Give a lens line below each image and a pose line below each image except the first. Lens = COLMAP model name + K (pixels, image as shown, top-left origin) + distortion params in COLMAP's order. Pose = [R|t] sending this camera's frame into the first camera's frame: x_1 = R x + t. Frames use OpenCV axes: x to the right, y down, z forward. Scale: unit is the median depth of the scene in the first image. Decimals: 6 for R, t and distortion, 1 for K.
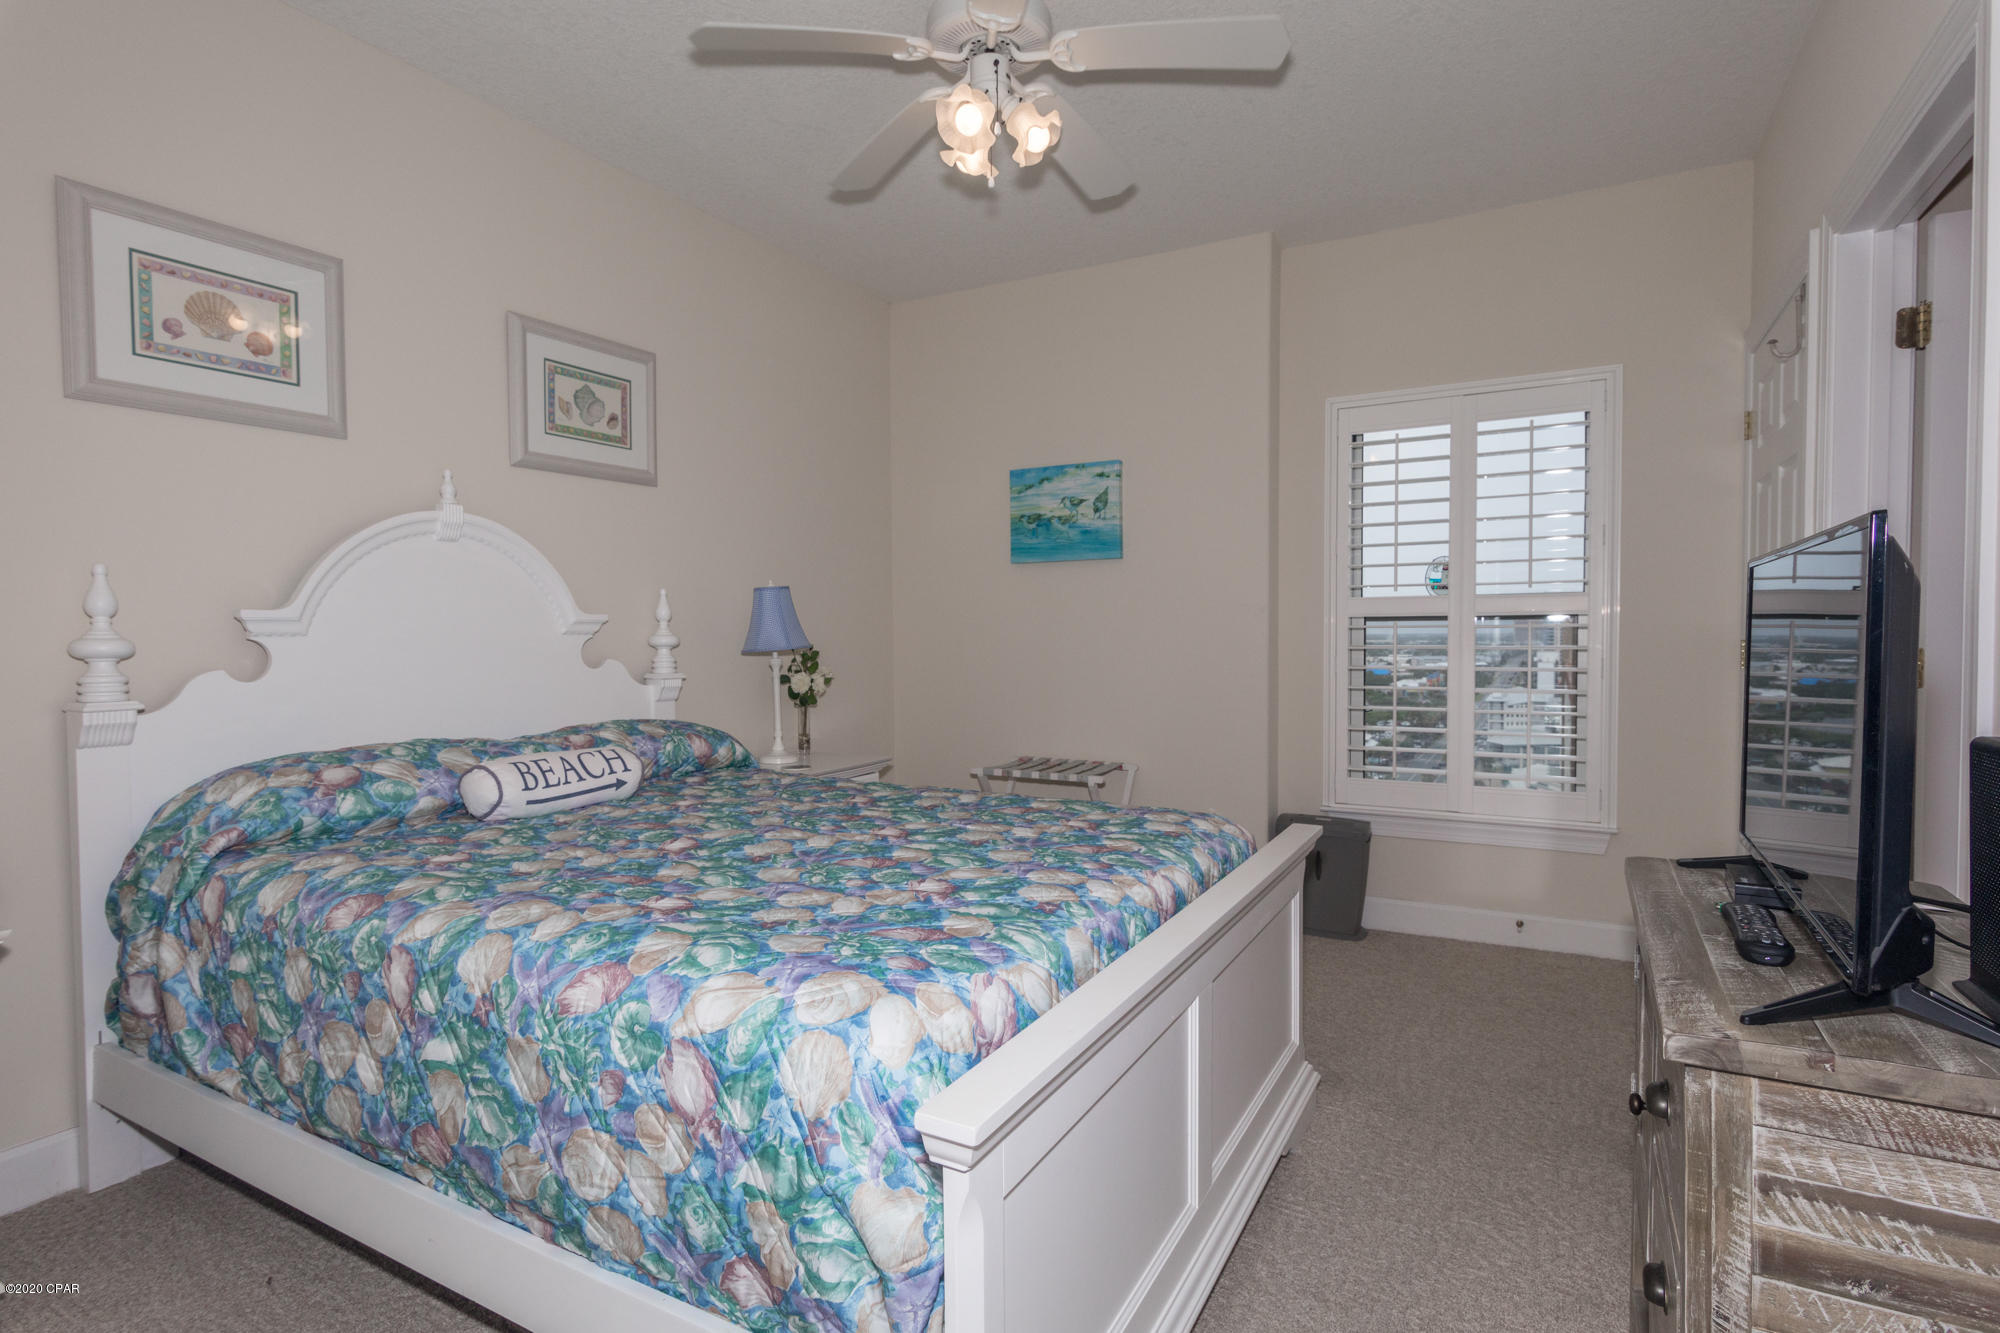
lens RADIAL K [[982.2, 0, 1000.0], [0, 982.2, 666.5], [0, 0, 1]] dist [-0.003565, -0.001001]
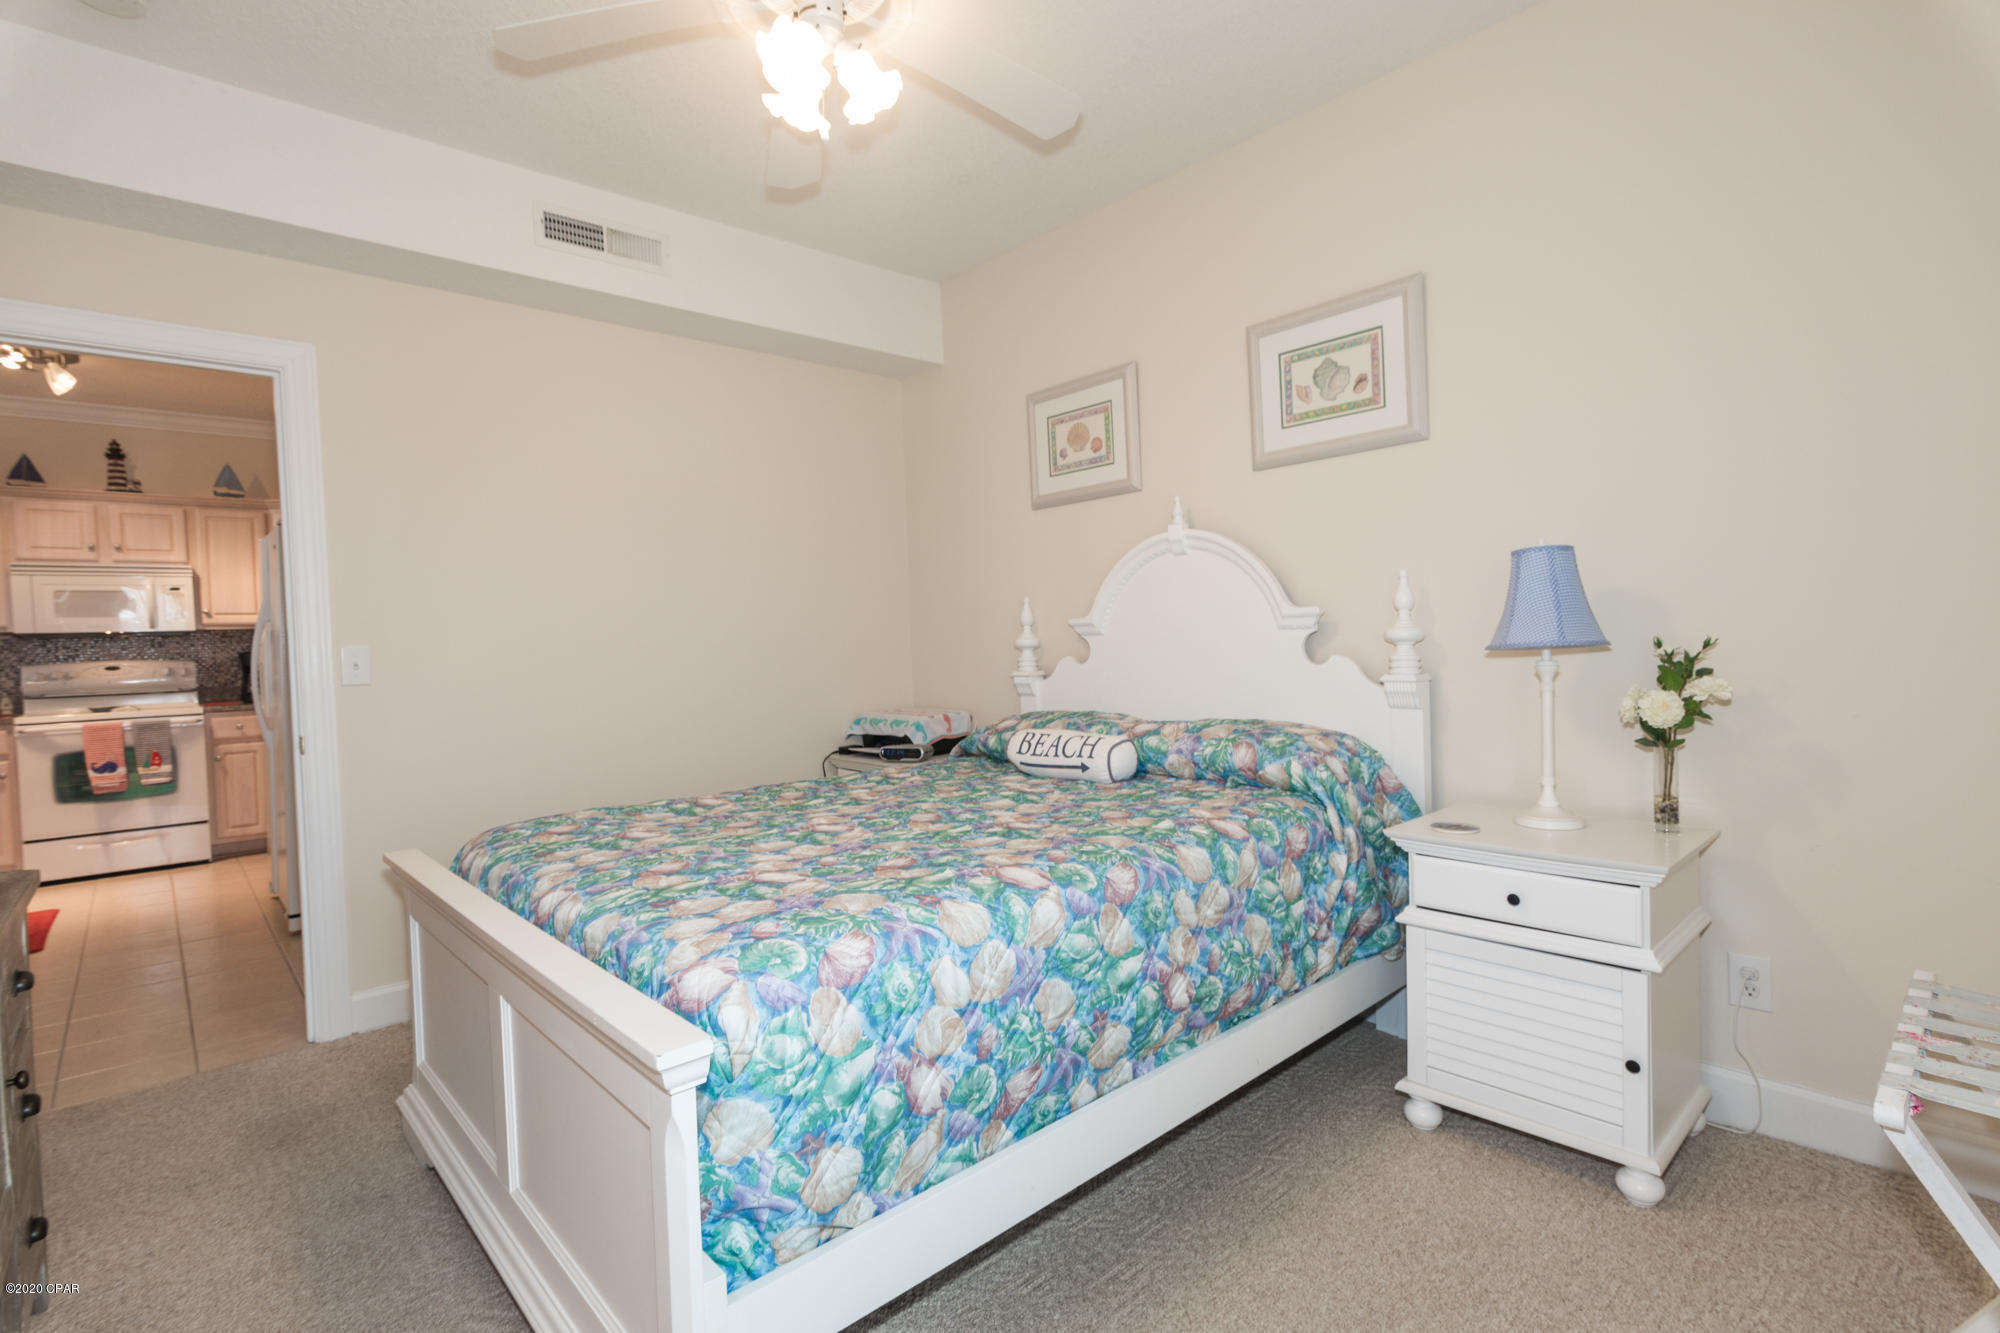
lens RADIAL K [[960.7, 0, 1000.0], [0, 960.7, 666.5], [0, 0, 1]] dist [0.004475, 0.000027]
pose [[-0.321288, 0.047097, -0.945810, 0.547710], [0.001564, 0.998788, 0.049204, -0.041338], [0.946980, 0.014329, -0.320972, 1.000962]]
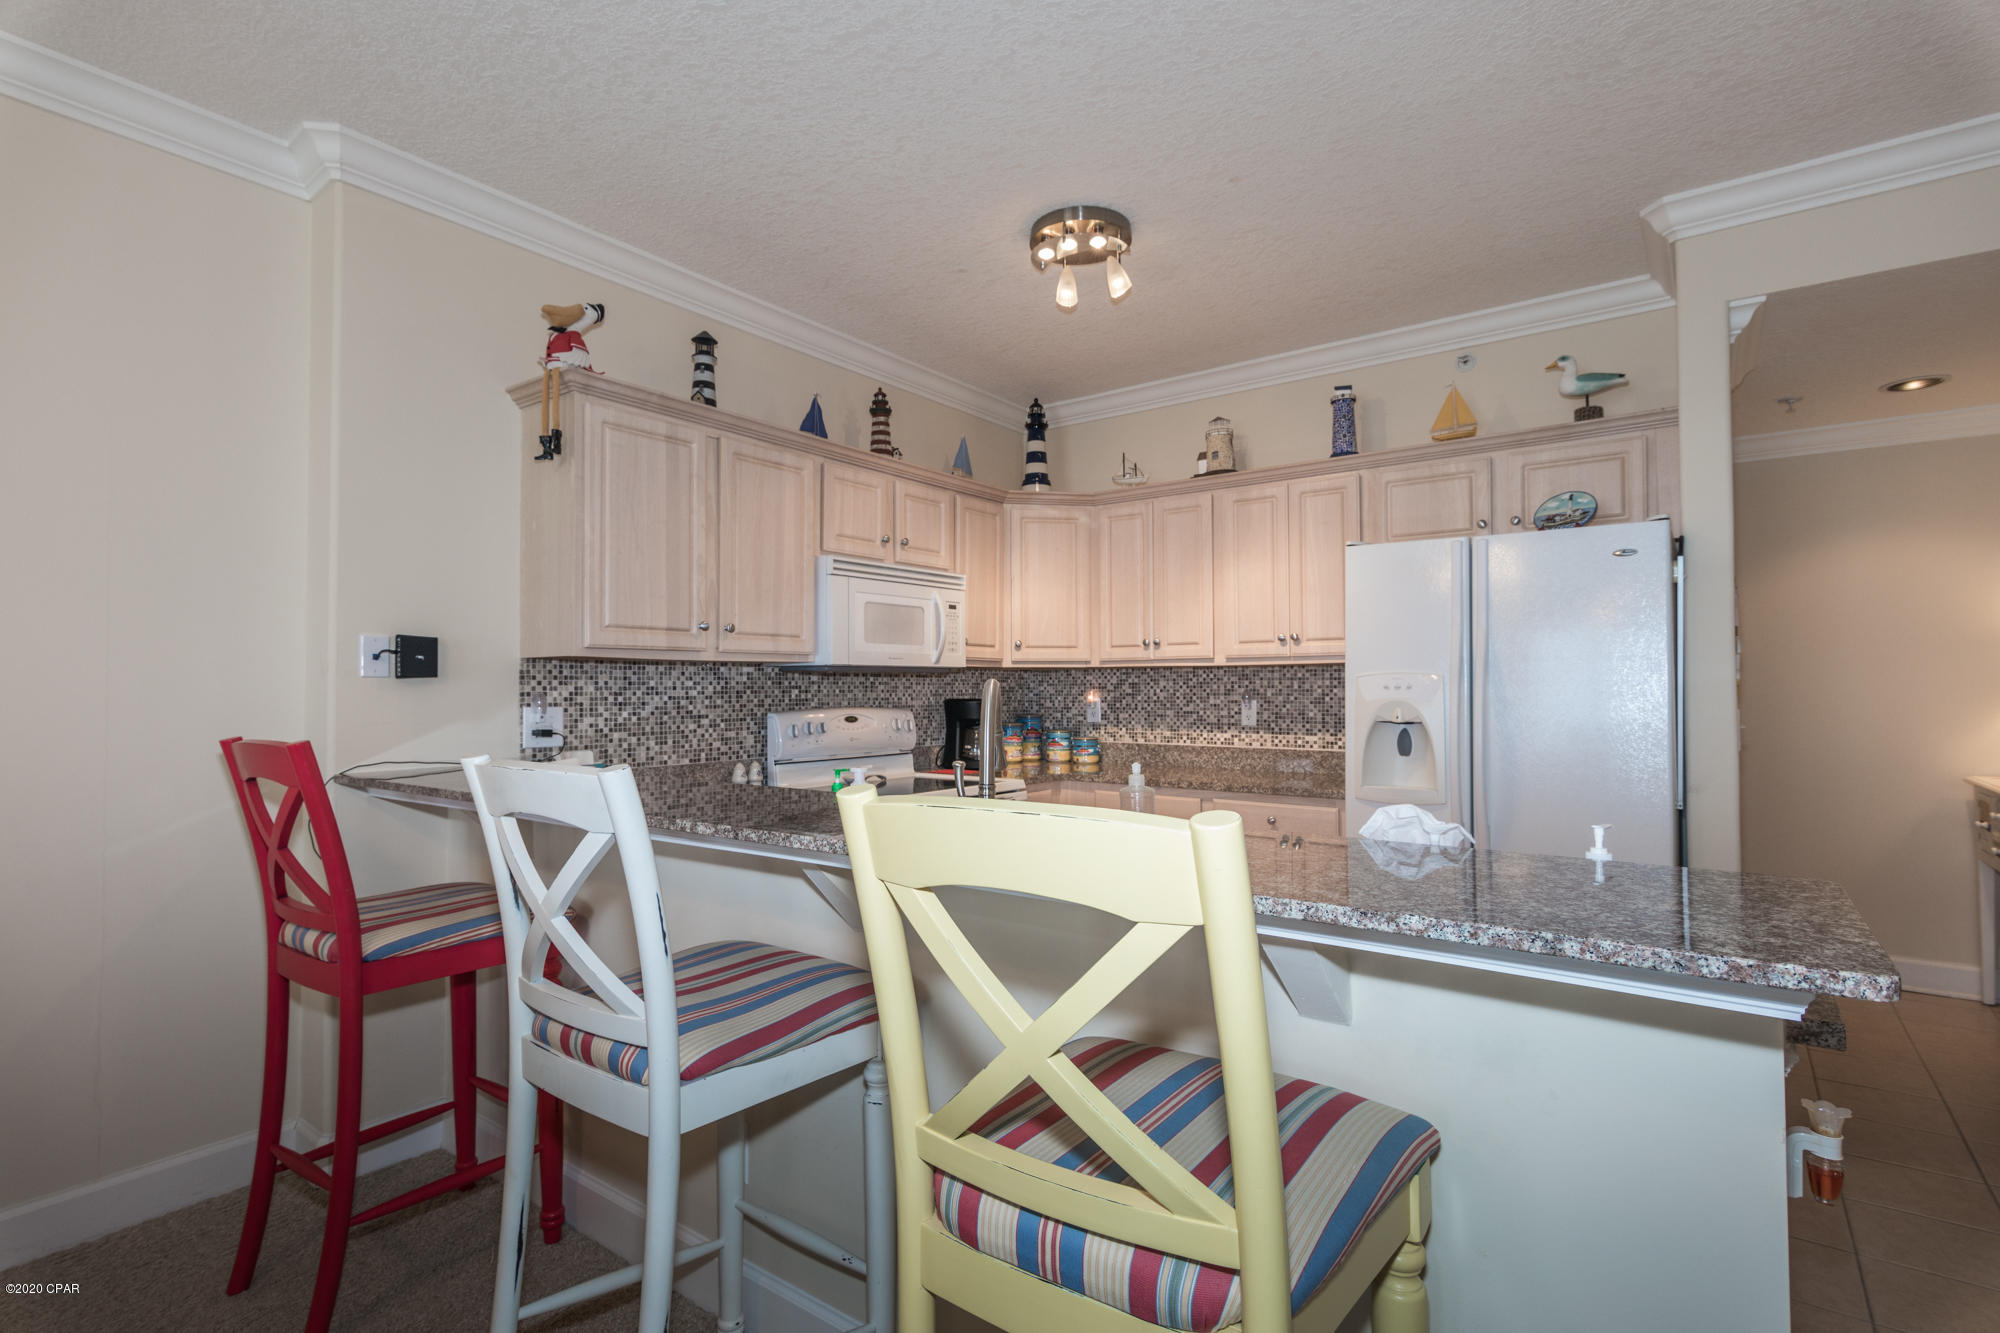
lens RADIAL K [[960.7, 0, 1000.0], [0, 960.7, 666.5], [0, 0, 1]] dist [0.004475, 0.000027]
pose [[-0.127232, -0.015931, -0.991745, 0.558509], [-0.028055, 0.999529, -0.012457, -0.008068], [0.991476, 0.026238, -0.127619, -0.836970]]
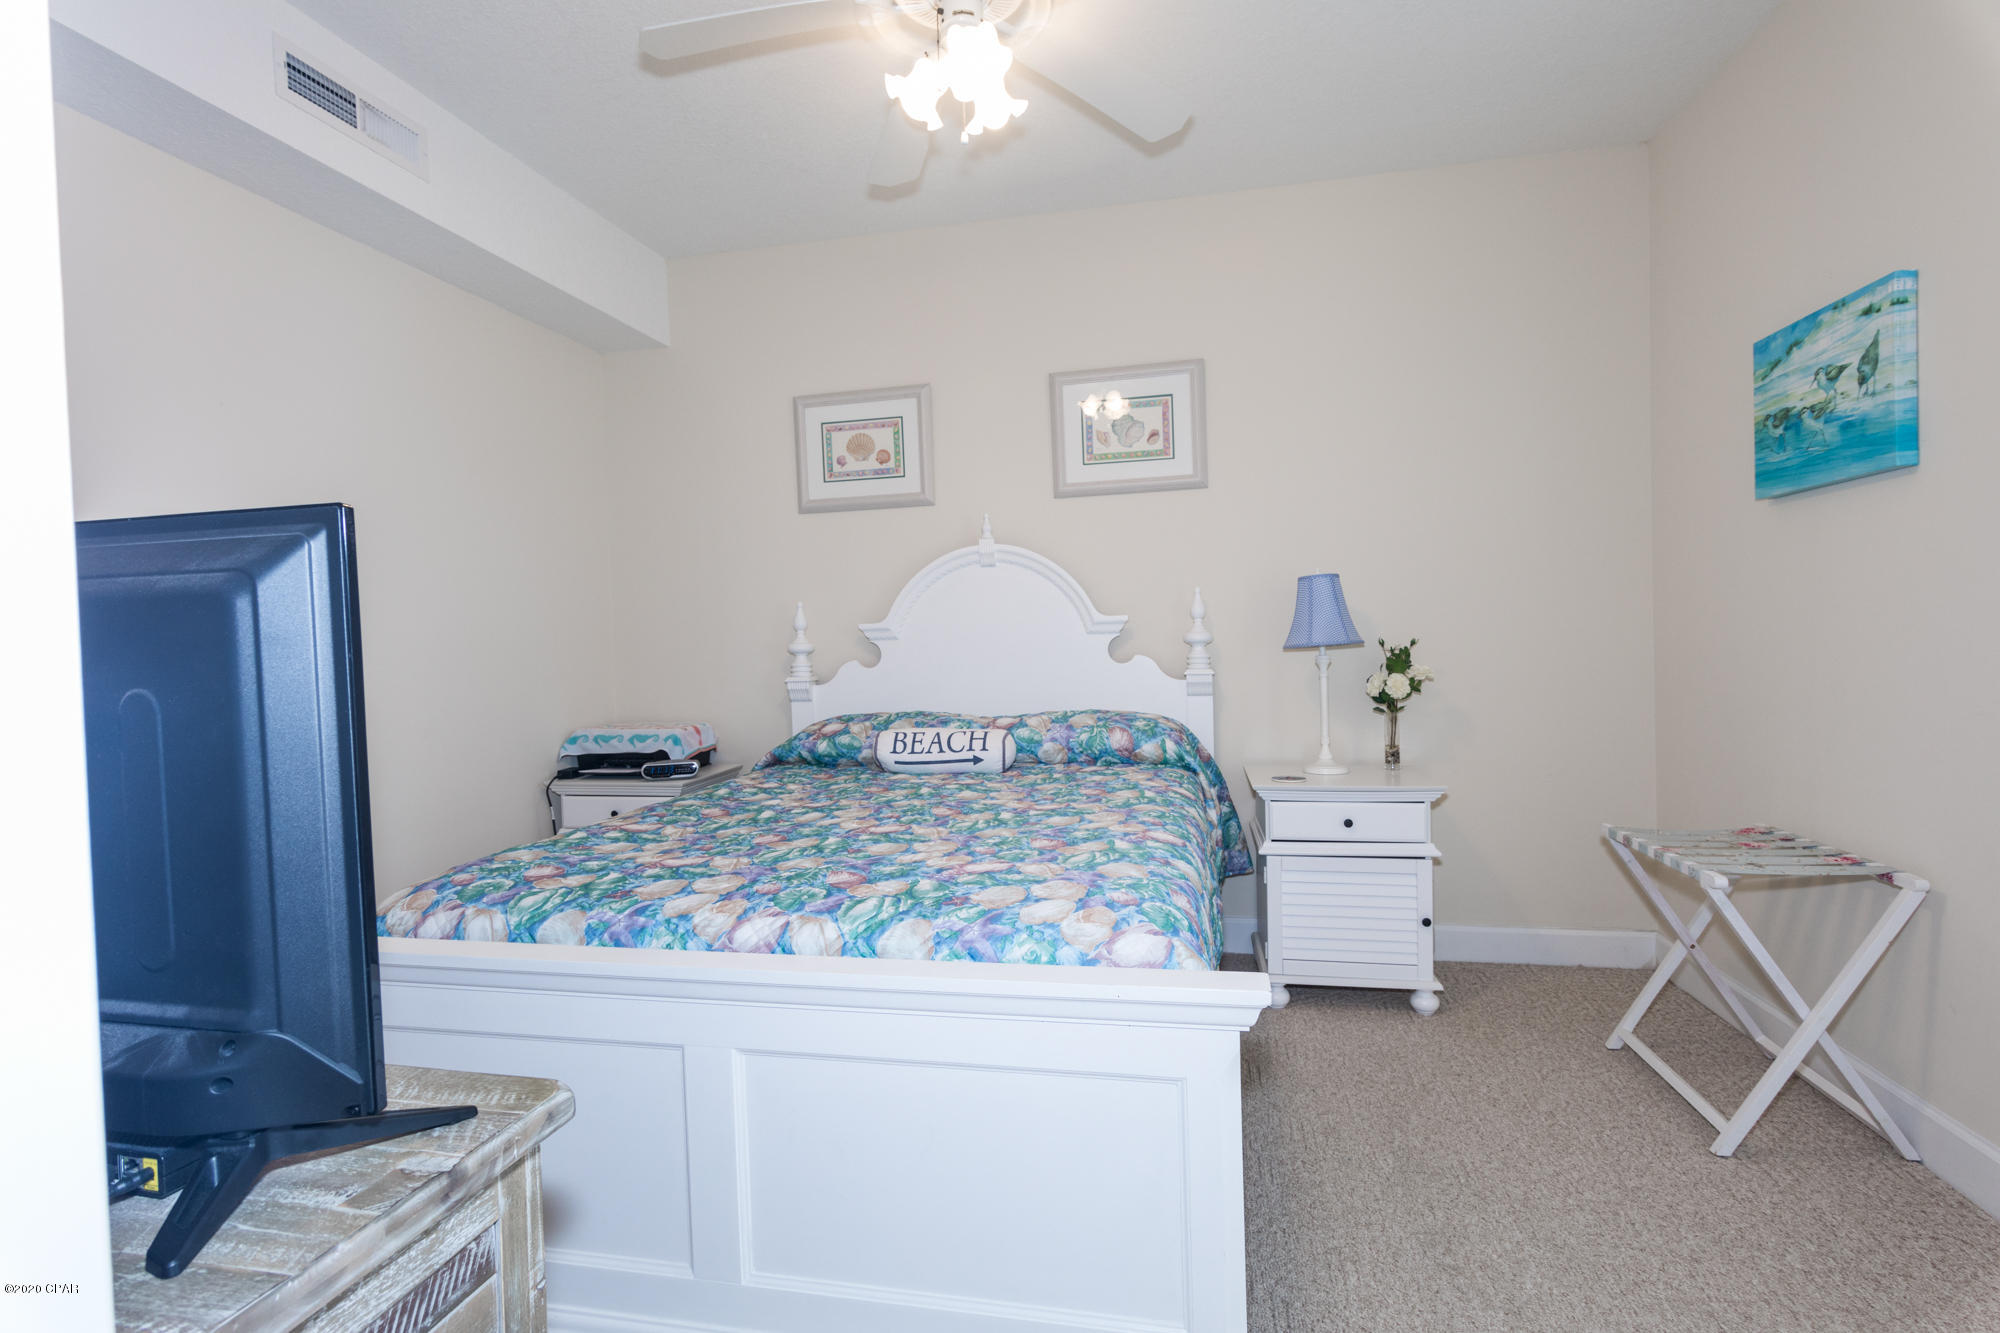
lens RADIAL K [[960.7, 0, 1000.0], [0, 960.7, 666.5], [0, 0, 1]] dist [0.004475, 0.000027]
pose [[0.292734, 0.028923, -0.955756, 0.601497], [-0.006820, 0.999580, 0.028160, -0.024006], [0.956170, -0.001725, 0.292809, 0.537259]]
